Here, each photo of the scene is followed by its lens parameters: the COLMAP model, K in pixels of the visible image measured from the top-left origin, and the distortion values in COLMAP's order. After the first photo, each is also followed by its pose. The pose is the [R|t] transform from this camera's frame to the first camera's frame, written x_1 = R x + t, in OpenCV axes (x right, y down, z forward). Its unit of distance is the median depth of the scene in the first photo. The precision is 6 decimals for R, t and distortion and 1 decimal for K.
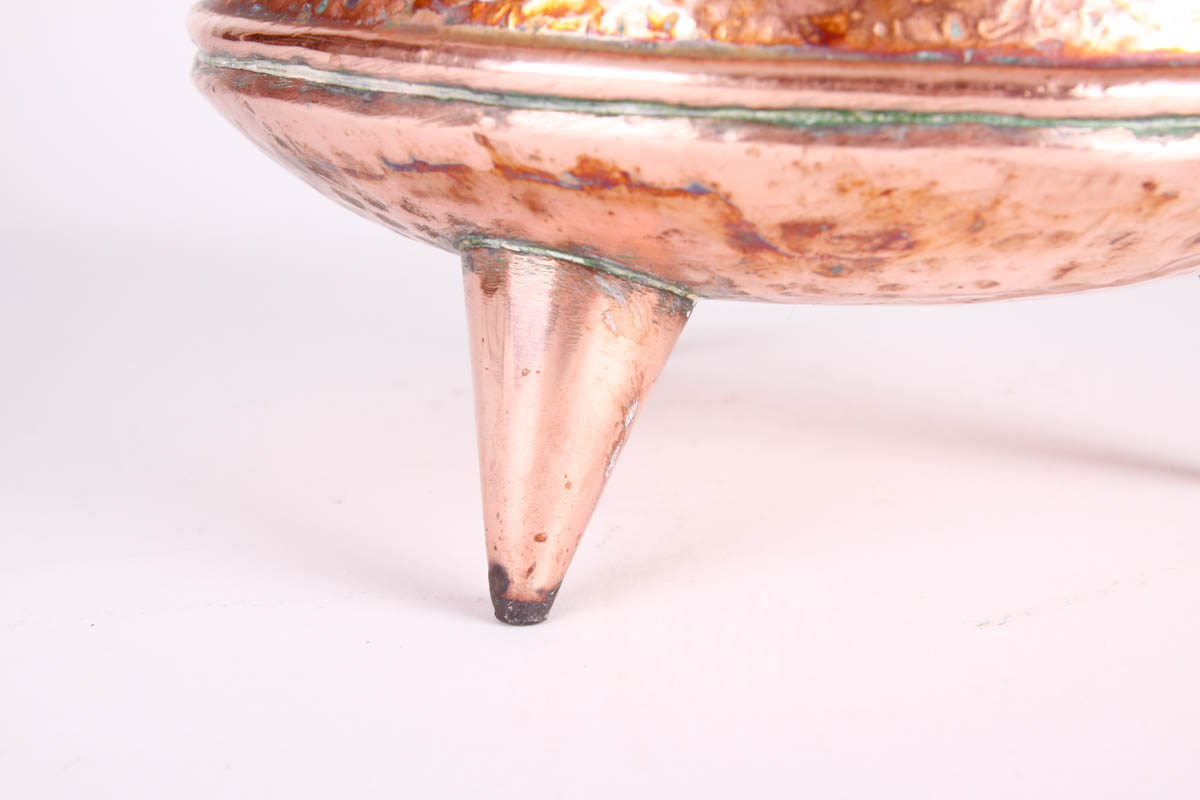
lens RADIAL K [[2151.5, 0, 596.4], [0, 2151.5, 399.7], [0, 0, 1]] dist [-0.055724, 0.000000]
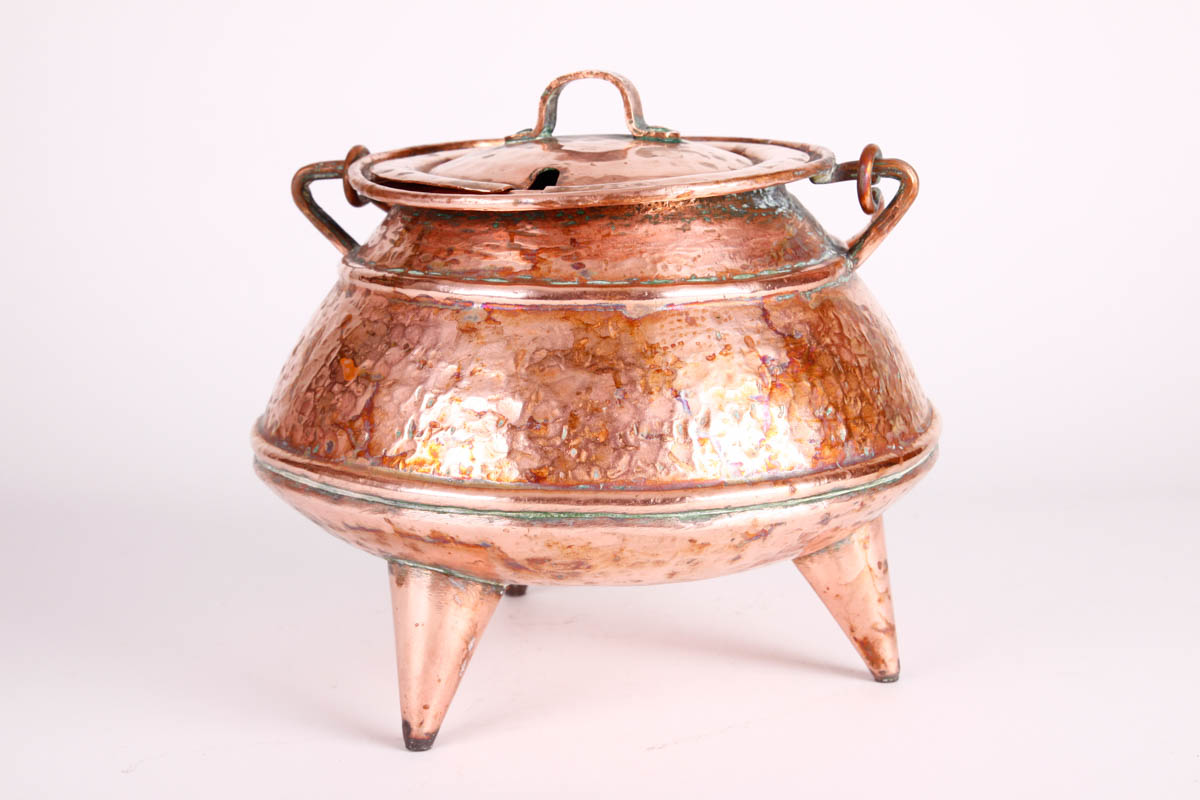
lens RADIAL K [[2151.5, 0, 602.1], [0, 2151.5, 399.9], [0, 0, 1]] dist [-0.055724, 0.000000]
pose [[0.999651, -0.013997, -0.022406, 0.212310], [0.012233, 0.996956, -0.076999, -0.073851], [0.023415, 0.076698, 0.996779, -1.154298]]
